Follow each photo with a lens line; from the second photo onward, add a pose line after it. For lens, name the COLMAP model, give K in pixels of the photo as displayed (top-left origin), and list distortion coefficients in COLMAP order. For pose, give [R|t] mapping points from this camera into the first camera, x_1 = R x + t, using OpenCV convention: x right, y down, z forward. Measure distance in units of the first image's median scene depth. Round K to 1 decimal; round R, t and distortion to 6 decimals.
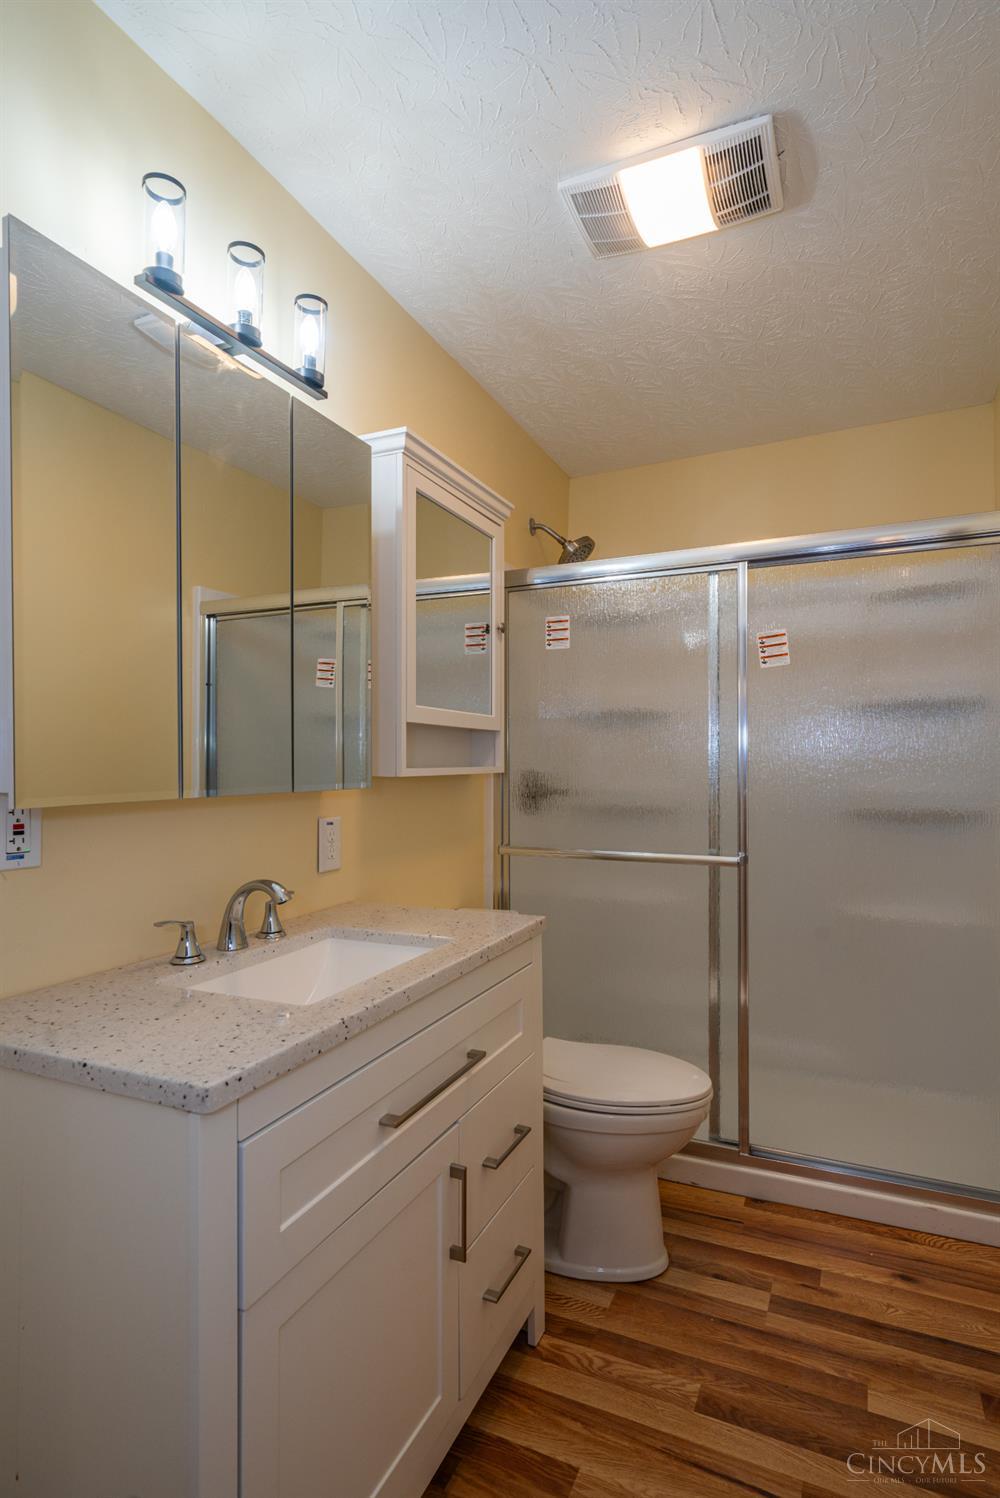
lens RADIAL K [[757.7, 0, 588.7], [0, 757.7, 795.8], [0, 0, 1]] dist [0.002575, 0.001020]
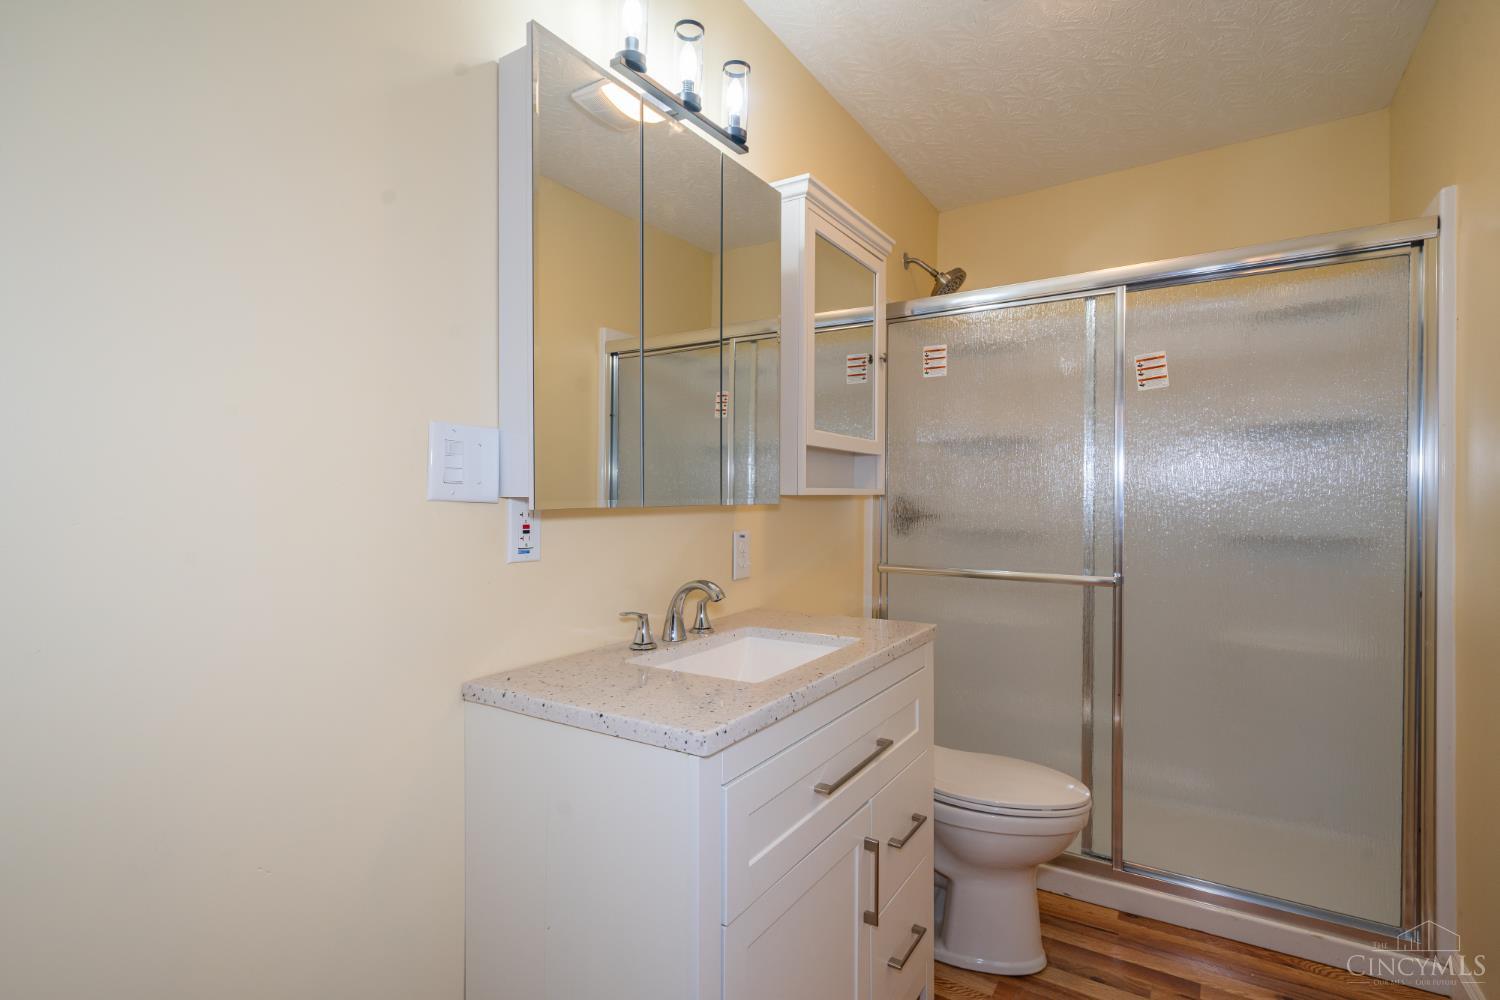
lens RADIAL K [[758.7, 0, 812.7], [0, 758.7, 539.8], [0, 0, 1]] dist [0.002575, 0.001020]
pose [[0.990267, 0.006310, -0.139035, -0.078743], [-0.005054, 0.999943, 0.009380, 0.028979], [0.139086, -0.008586, 0.990243, -0.081284]]
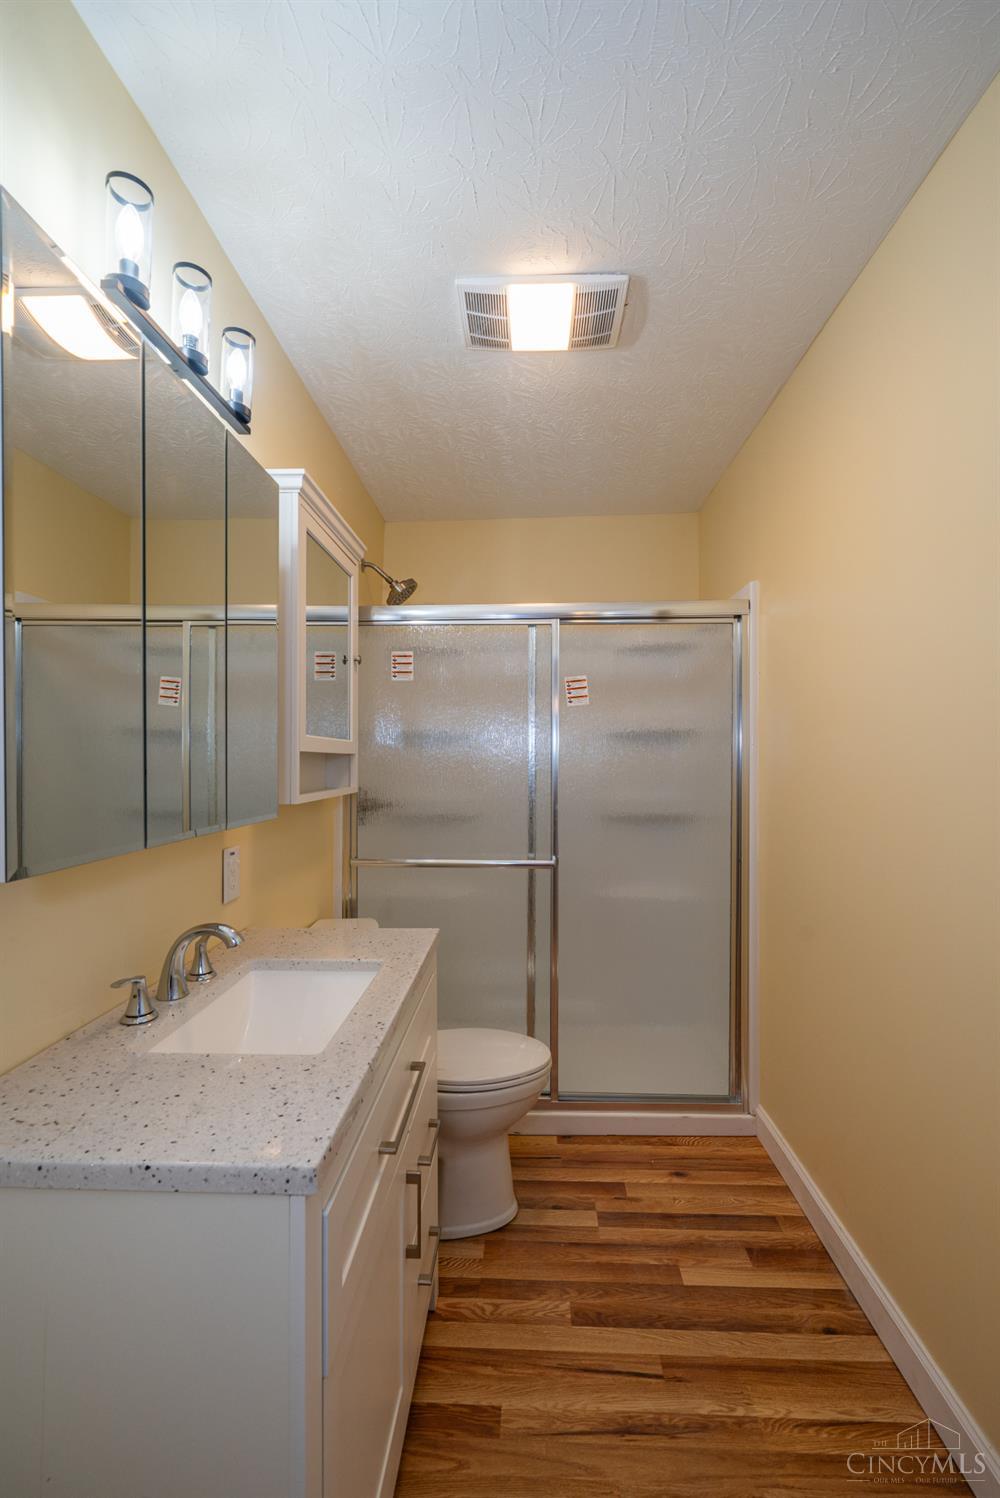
lens RADIAL K [[639.0, 0, 538.0], [0, 639.0, 789.2], [0, 0, 1]] dist [0.001825, -0.001049]
pose [[0.932217, 0.000937, 0.361898, -0.252285], [-0.003742, 0.999968, 0.007051, -0.052609], [-0.361880, -0.007927, 0.932191, 0.060065]]
